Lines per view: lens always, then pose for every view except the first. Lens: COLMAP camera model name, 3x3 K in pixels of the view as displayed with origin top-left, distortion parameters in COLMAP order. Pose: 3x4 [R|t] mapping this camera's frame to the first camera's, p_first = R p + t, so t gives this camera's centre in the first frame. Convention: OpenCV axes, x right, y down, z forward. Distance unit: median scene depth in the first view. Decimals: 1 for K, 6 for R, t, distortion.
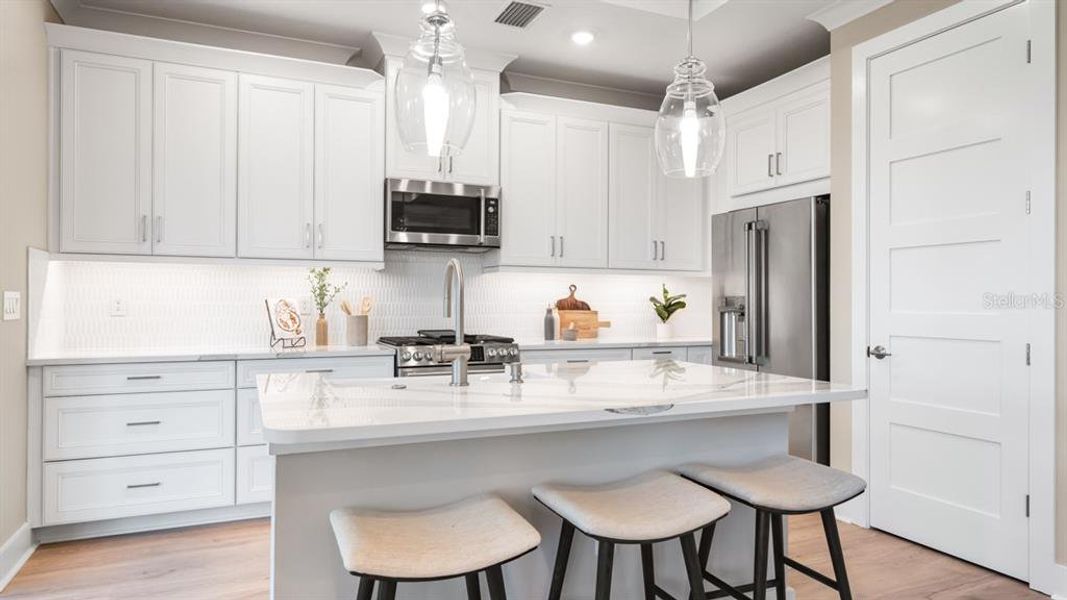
lens RADIAL K [[655.6, 0, 533.4], [0, 655.6, 301.2], [0, 0, 1]] dist [0.000235, 0.005146]
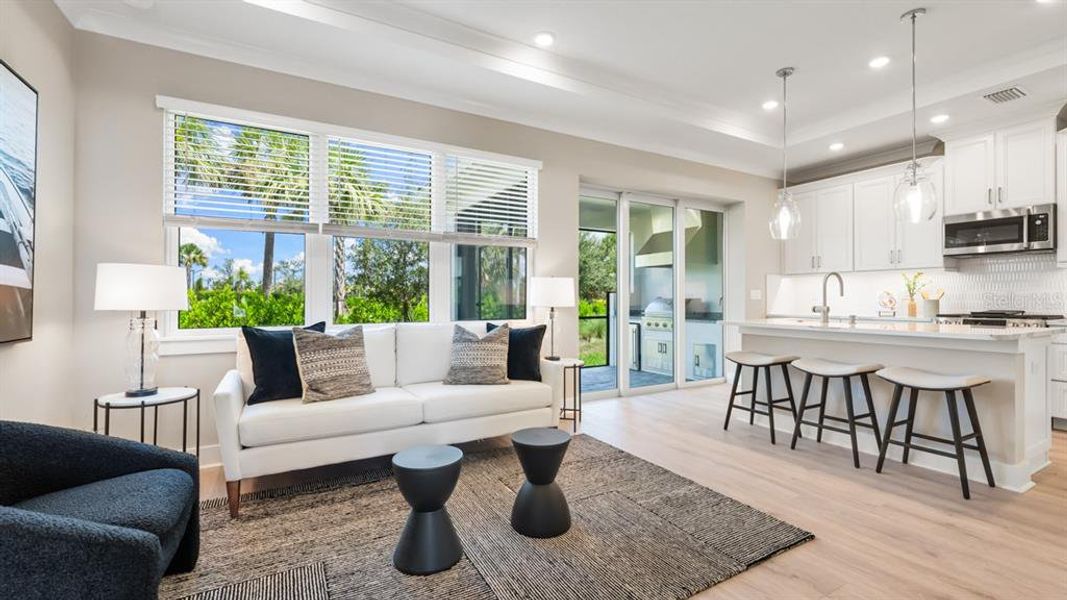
lens RADIAL K [[448.4, 0, 532.9], [0, 448.4, 297.6], [0, 0, 1]] dist [-0.002729, -0.000600]
pose [[0.106960, -0.007894, -0.994232, 0.801591], [0.001081, 0.999969, -0.007823, 0.024785], [0.994263, -0.000238, 0.106965, -0.156426]]
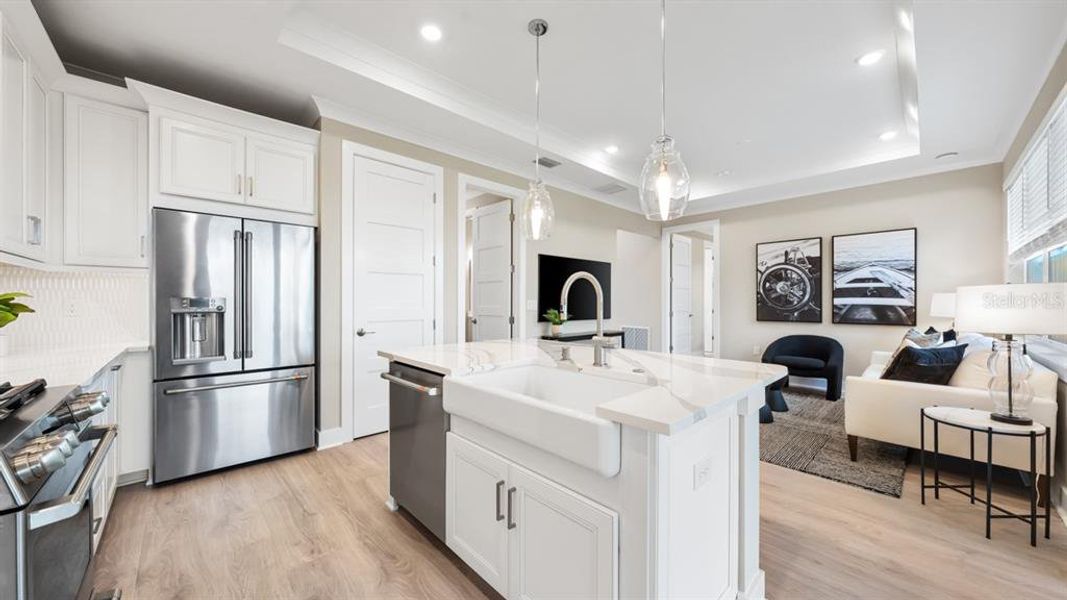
lens RADIAL K [[376.6, 0, 531.7], [0, 376.6, 303.0], [0, 0, 1]] dist [-0.004198, 0.000088]
pose [[-0.341614, -0.007995, 0.939806, -0.451536], [-0.002632, 0.999968, 0.007550, -0.004762], [-0.939837, 0.000106, -0.341624, 0.779618]]
